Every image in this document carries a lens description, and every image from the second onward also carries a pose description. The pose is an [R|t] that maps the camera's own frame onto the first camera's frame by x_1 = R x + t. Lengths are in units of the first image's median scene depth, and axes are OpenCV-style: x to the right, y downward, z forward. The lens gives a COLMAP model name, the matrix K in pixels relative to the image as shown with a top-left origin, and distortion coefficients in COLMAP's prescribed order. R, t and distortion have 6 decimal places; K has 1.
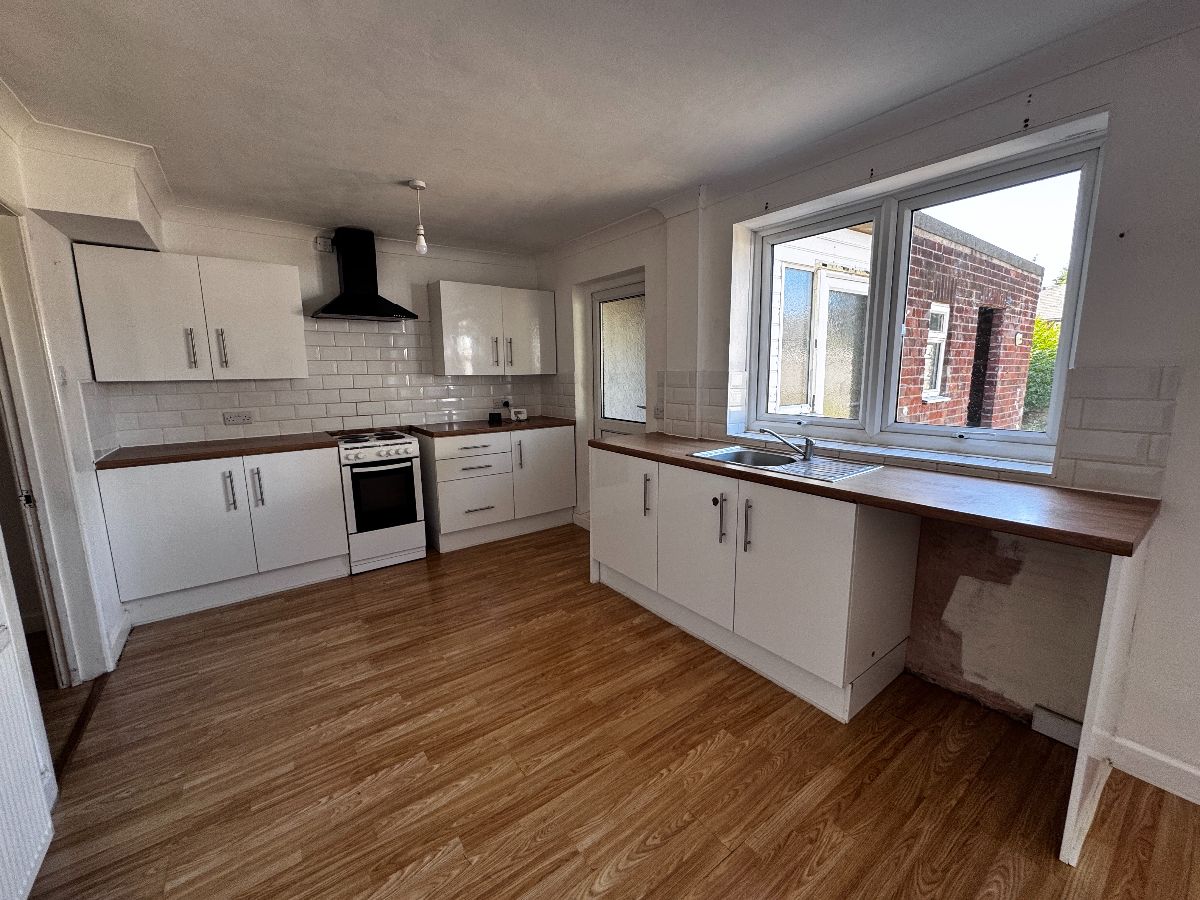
lens RADIAL K [[478.3, 0, 600.0], [0, 478.3, 450.0], [0, 0, 1]] dist [-0.000291, -0.000191]
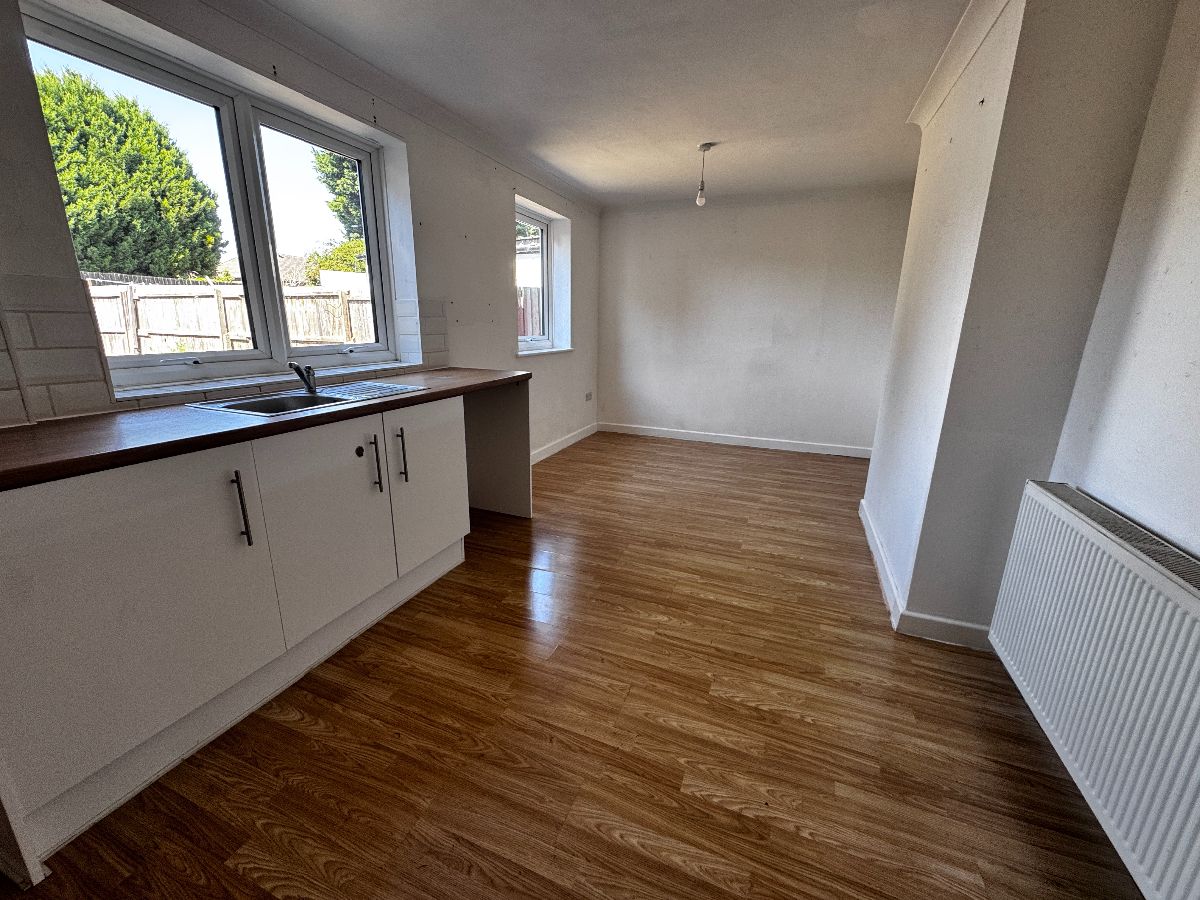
lens RADIAL K [[478.3, 0, 600.0], [0, 478.3, 450.0], [0, 0, 1]] dist [-0.000291, -0.000191]
pose [[-0.527013, -0.217985, 0.821426, -0.536805], [0.132311, 0.933715, 0.332672, -0.092738], [-0.839495, 0.284006, -0.463238, 0.869383]]
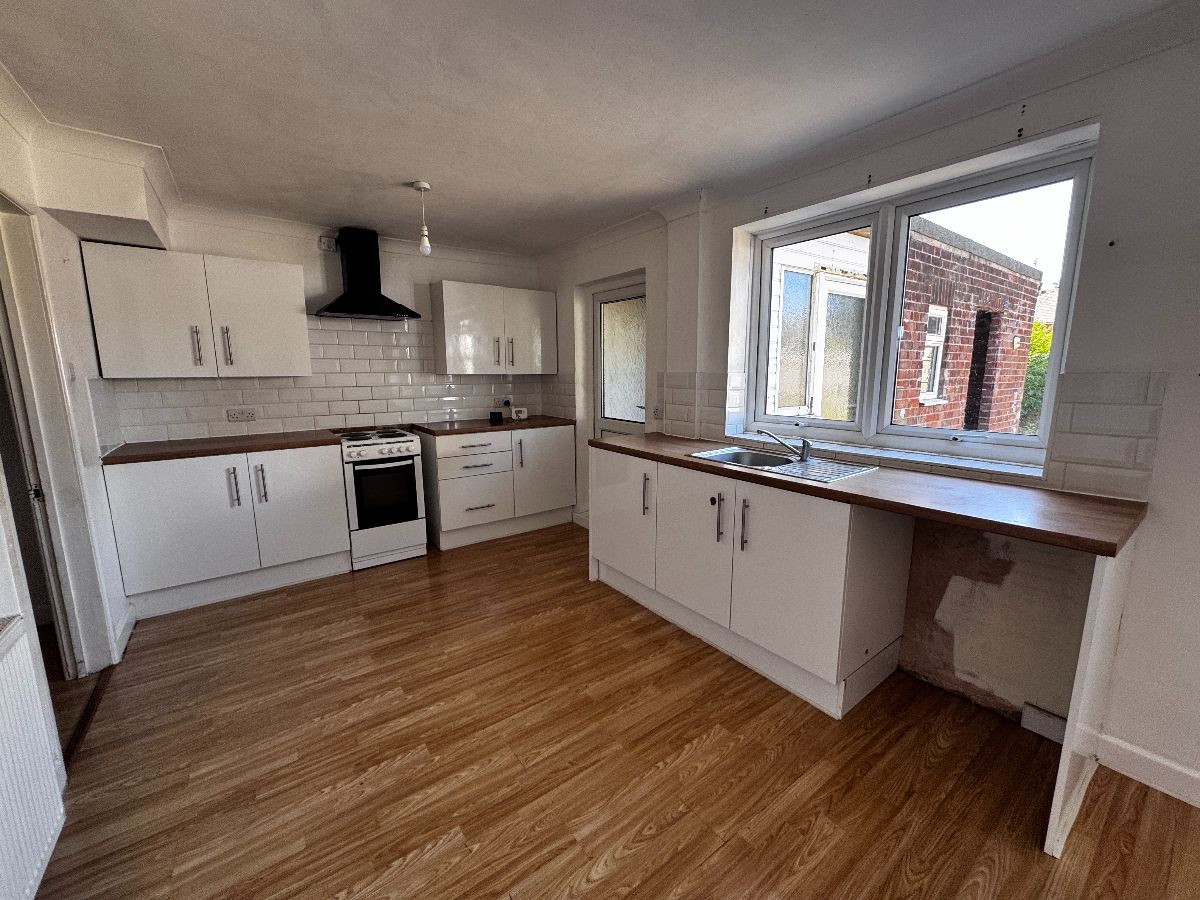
lens RADIAL K [[478.3, 0, 600.0], [0, 478.3, 450.0], [0, 0, 1]] dist [-0.000291, -0.000191]
pose [[0.999968, 0.008031, 0.000703, -0.000490], [-0.008032, 0.999967, 0.000869, 0.000155], [-0.000696, -0.000874, 0.999999, -0.013343]]
